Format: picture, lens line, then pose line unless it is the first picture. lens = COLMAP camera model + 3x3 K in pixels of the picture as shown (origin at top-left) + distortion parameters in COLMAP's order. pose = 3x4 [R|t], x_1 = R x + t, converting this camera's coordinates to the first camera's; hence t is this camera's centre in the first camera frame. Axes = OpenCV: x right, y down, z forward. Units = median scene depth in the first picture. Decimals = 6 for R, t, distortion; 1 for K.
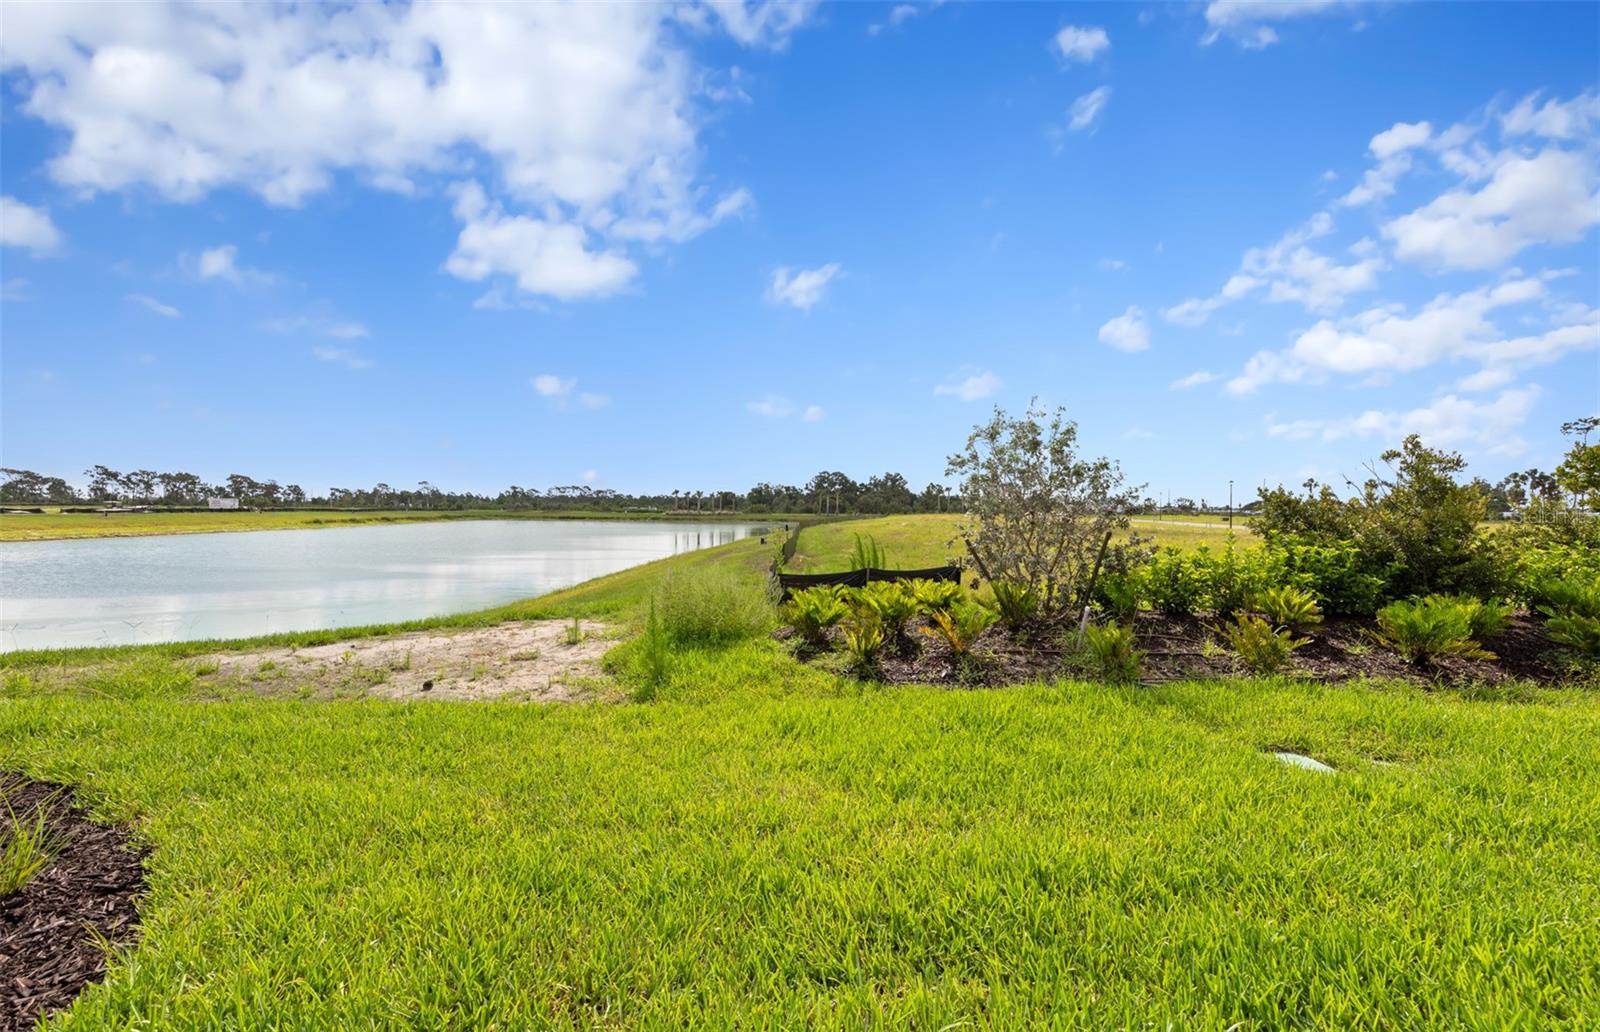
lens RADIAL K [[630.1, 0, 800.2], [0, 630.1, 508.2], [0, 0, 1]] dist [0.008762, -0.000365]
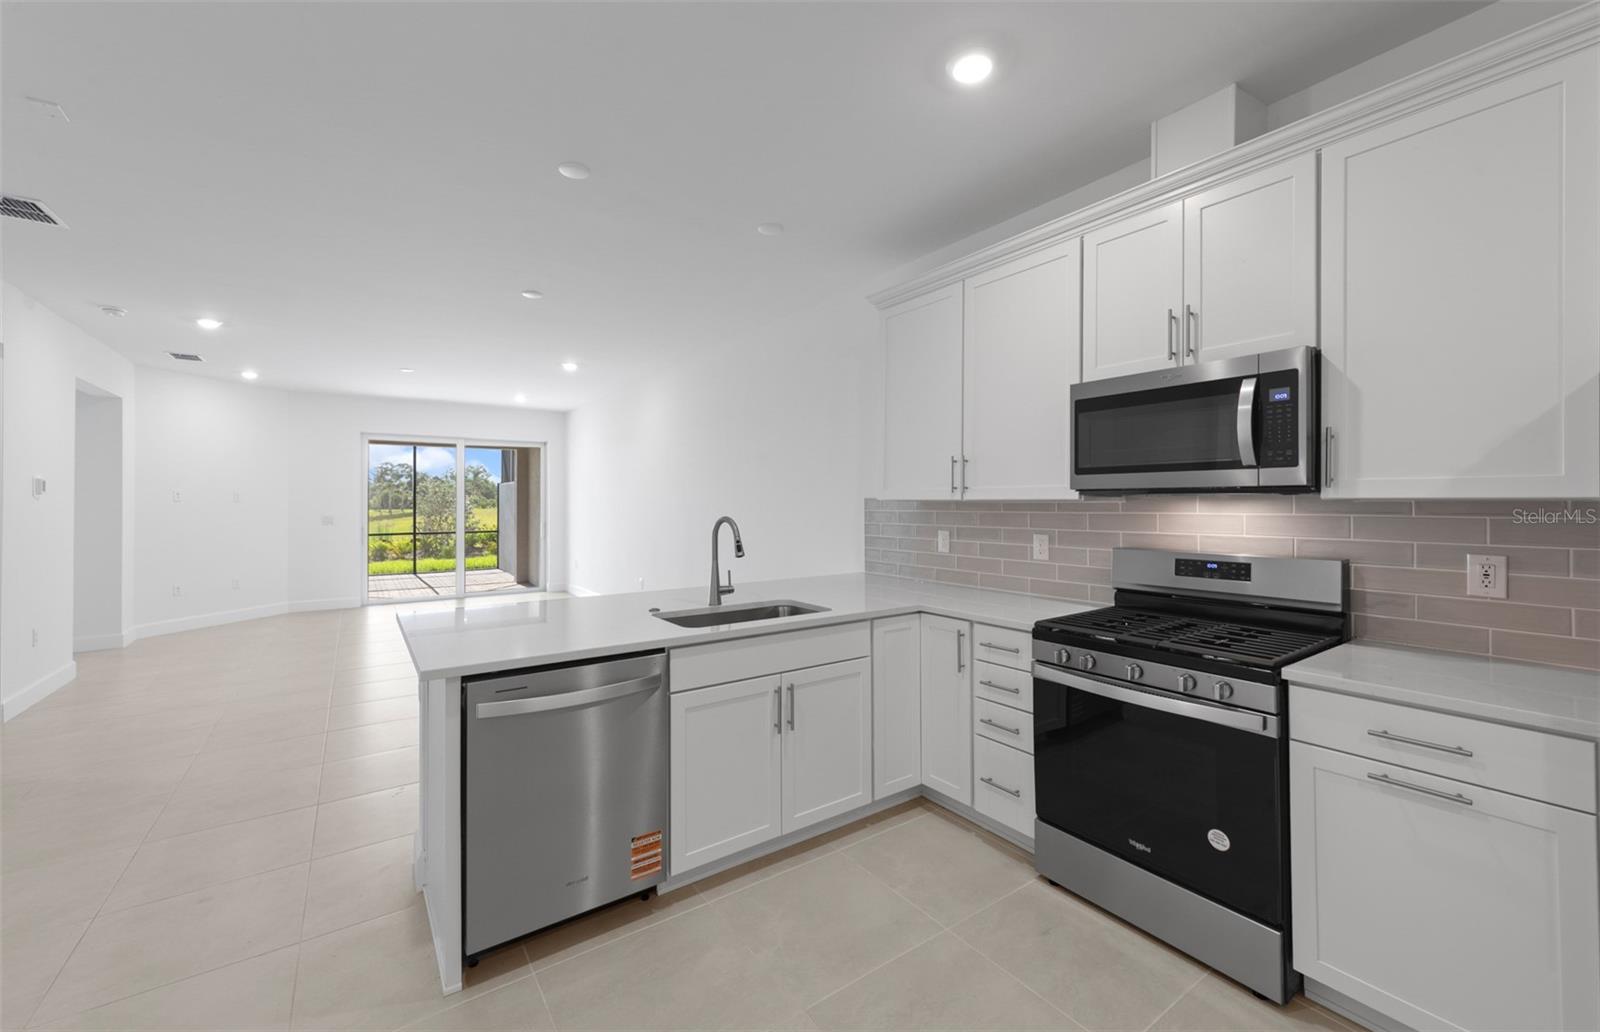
lens RADIAL K [[637.2, 0, 803.7], [0, 637.2, 501.4], [0, 0, 1]] dist [0.008515, -0.000255]
pose [[0.818775, -0.012664, 0.573975, 0.002210], [0.011386, 0.999918, 0.005820, -0.002191], [-0.574002, 0.001770, 0.818852, -0.106861]]
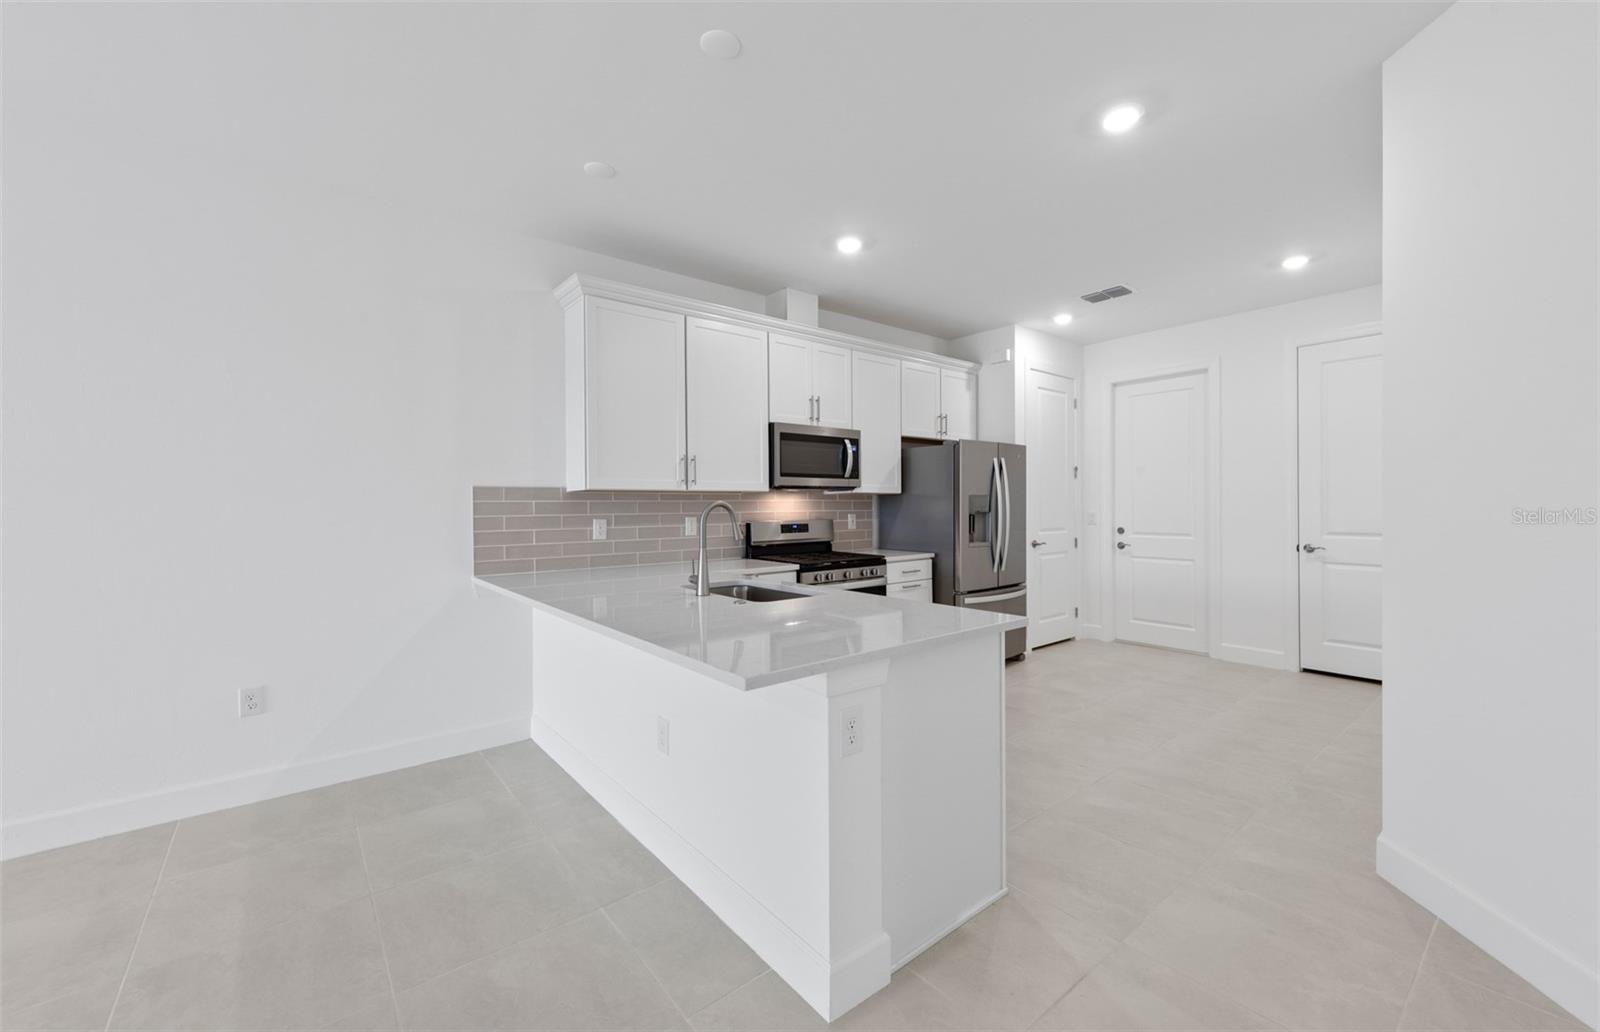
lens RADIAL K [[617.7, 0, 795.4], [0, 617.7, 509.5], [0, 0, 1]] dist [0.001726, -0.000020]
pose [[-0.619780, -0.013008, 0.784668, -0.003340], [-0.001138, 0.999876, 0.015677, -0.001747], [-0.784775, 0.008824, -0.619719, -0.084125]]
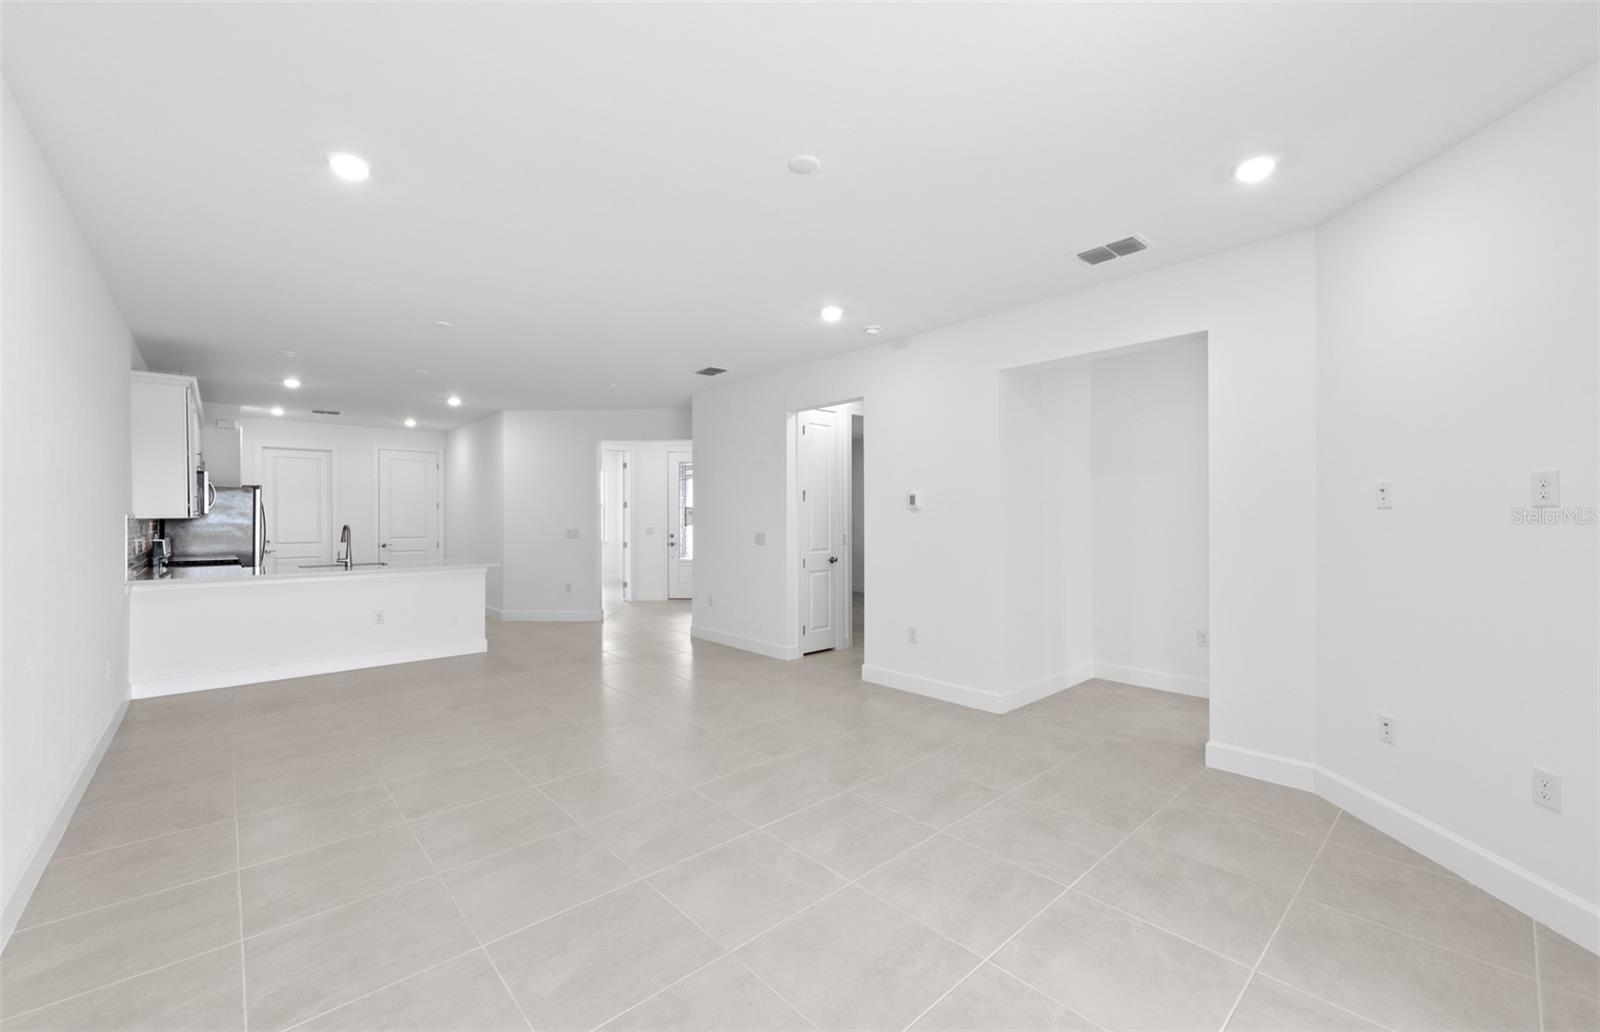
lens RADIAL K [[631.2, 0, 800.0], [0, 631.2, 516.0], [0, 0, 1]] dist [0.010122, 0.000011]
pose [[-0.742704, -0.010889, -0.669531, 0.015003], [-0.005518, 0.999933, -0.010142, -0.001995], [0.669597, -0.003839, -0.742715, -0.048324]]
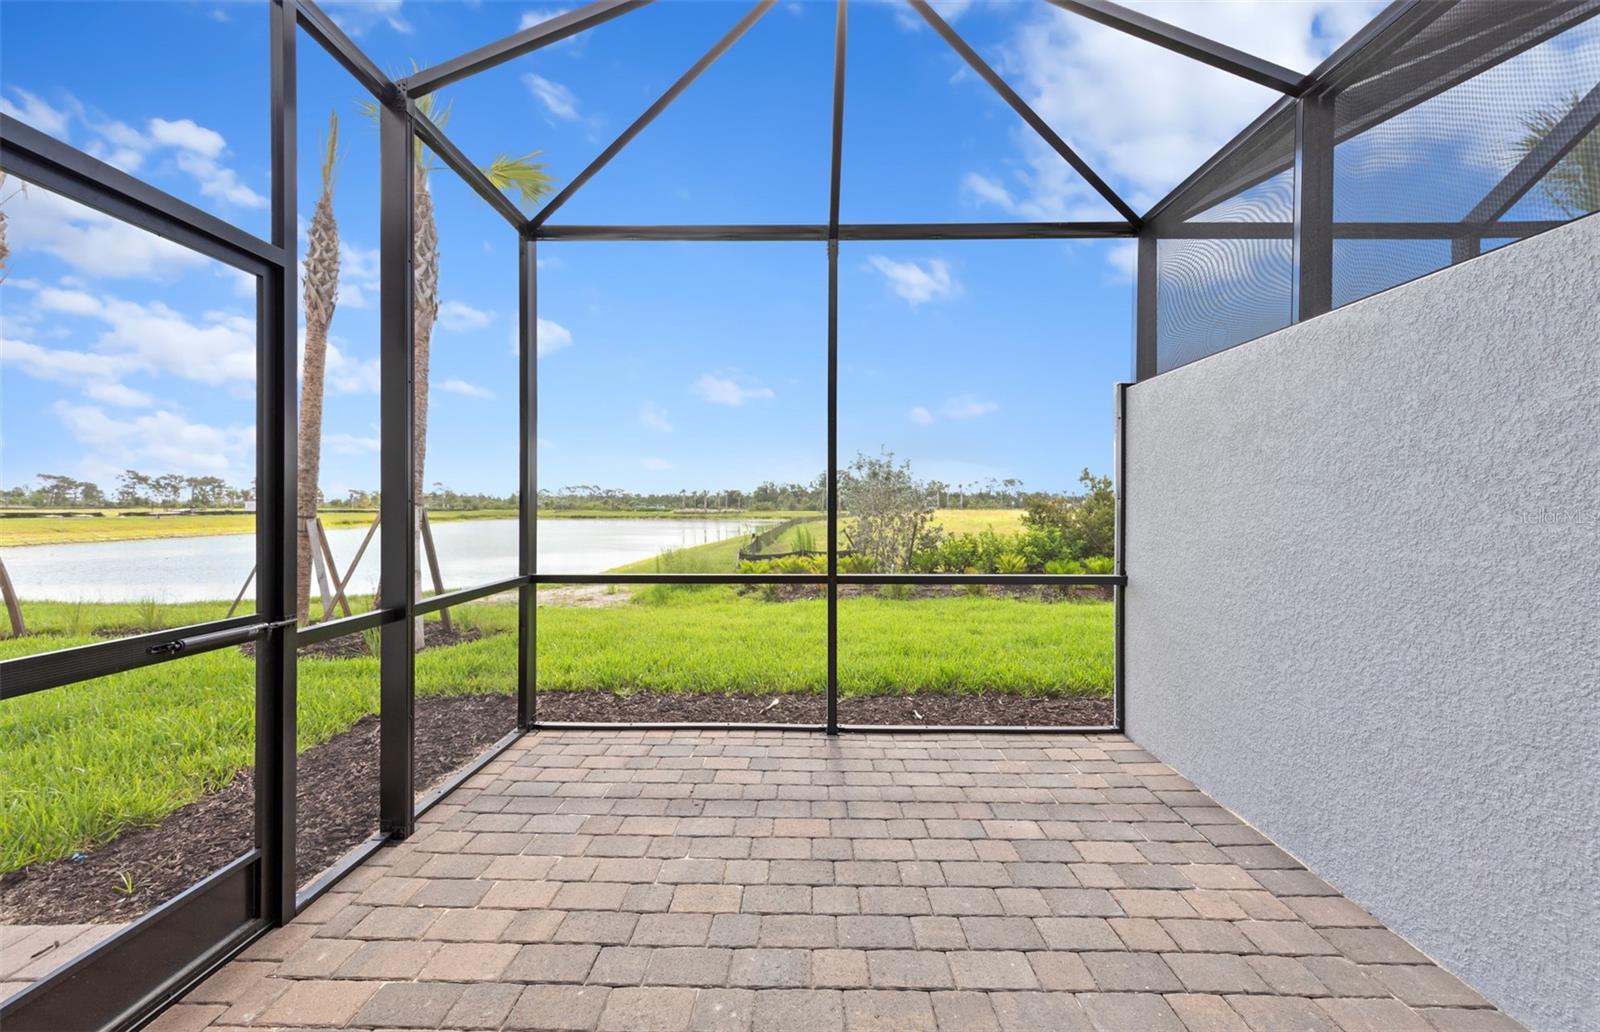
lens RADIAL K [[630.1, 0, 800.2], [0, 630.1, 508.2], [0, 0, 1]] dist [0.008762, -0.000365]
pose [[0.999887, -0.008231, -0.012565, 0.007664], [0.008287, 0.999956, 0.004344, -0.000673], [0.012529, -0.004448, 0.999912, -0.031250]]
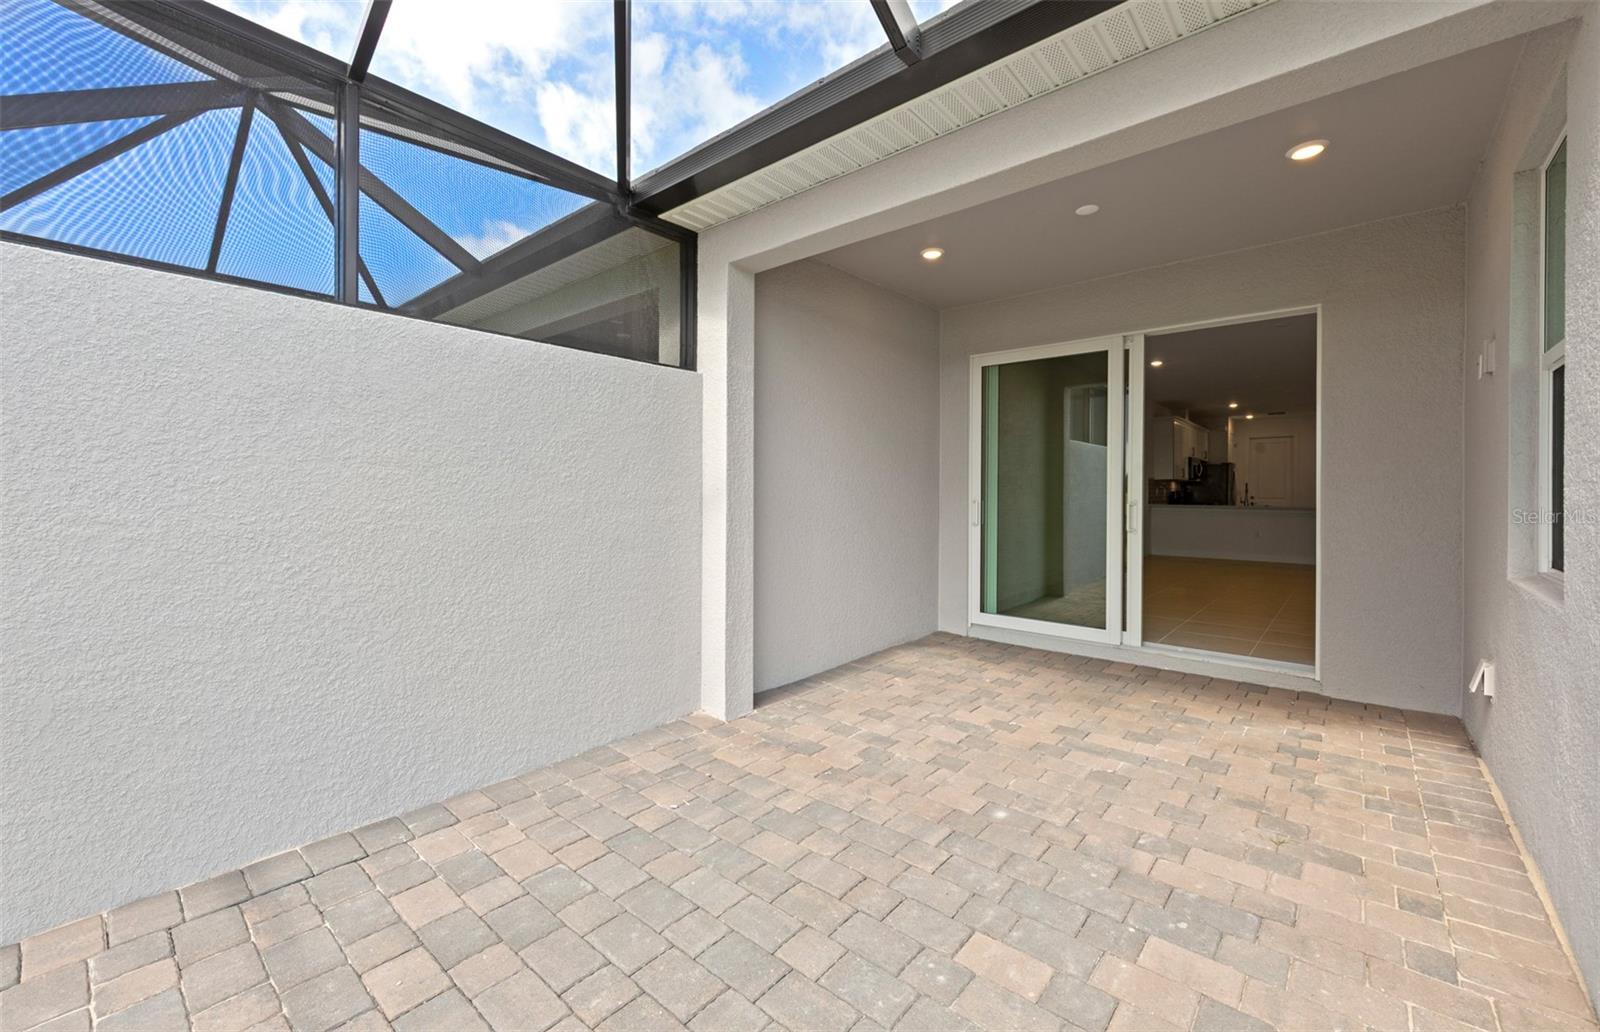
lens RADIAL K [[639.3, 0, 799.0], [0, 639.3, 489.4], [0, 0, 1]] dist [0.009060, -0.000767]
pose [[-0.752841, -0.013187, 0.658071, 0.001272], [-0.013798, 0.999896, 0.004252, -0.000683], [-0.658058, -0.005880, -0.752944, -0.012267]]
